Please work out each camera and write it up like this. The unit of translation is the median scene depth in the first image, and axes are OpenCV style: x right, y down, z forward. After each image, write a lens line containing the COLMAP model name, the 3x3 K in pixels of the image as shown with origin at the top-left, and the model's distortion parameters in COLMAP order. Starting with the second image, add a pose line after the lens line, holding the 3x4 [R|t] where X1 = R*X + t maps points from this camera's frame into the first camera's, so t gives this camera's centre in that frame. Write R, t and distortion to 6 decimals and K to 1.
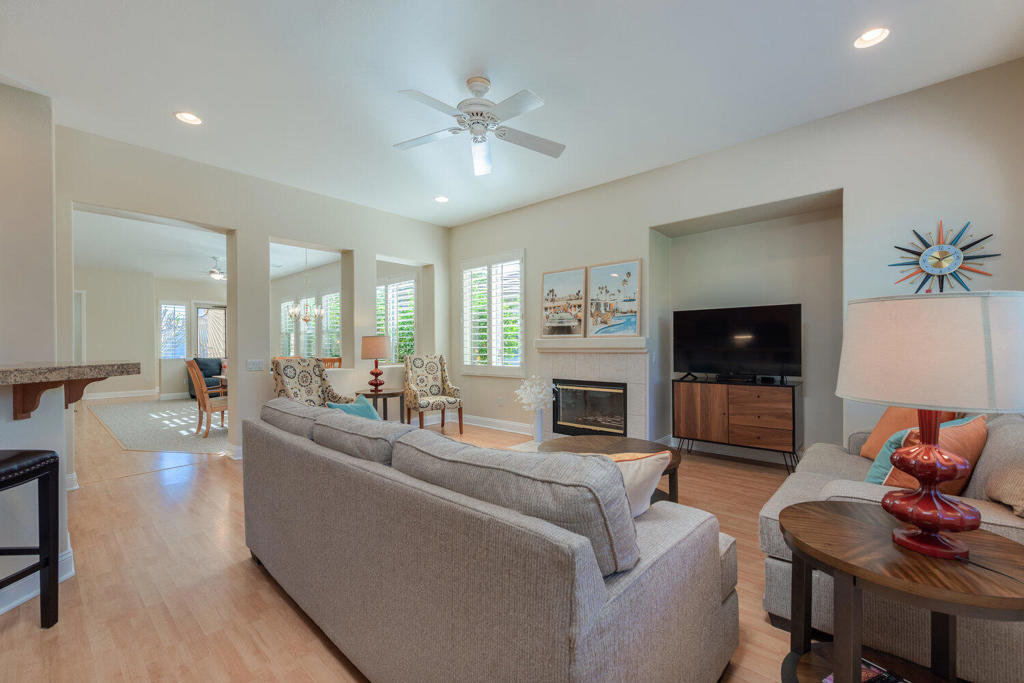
lens RADIAL K [[425.4, 0, 517.7], [0, 425.4, 345.2], [0, 0, 1]] dist [0.010843, -0.000926]
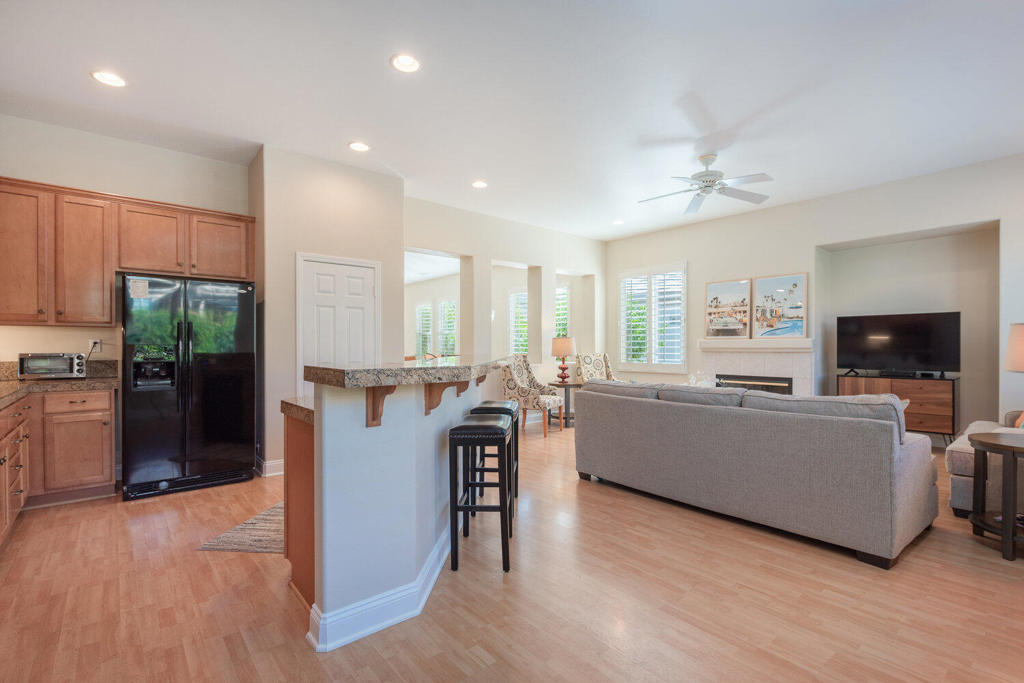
lens RADIAL K [[471.5, 0, 517.0], [0, 471.5, 347.7], [0, 0, 1]] dist [0.003618, -0.002519]
pose [[0.991121, 0.004076, -0.132904, -0.331894], [-0.003323, 0.999977, 0.005888, 0.000844], [0.132924, -0.005394, 0.991111, -0.404751]]
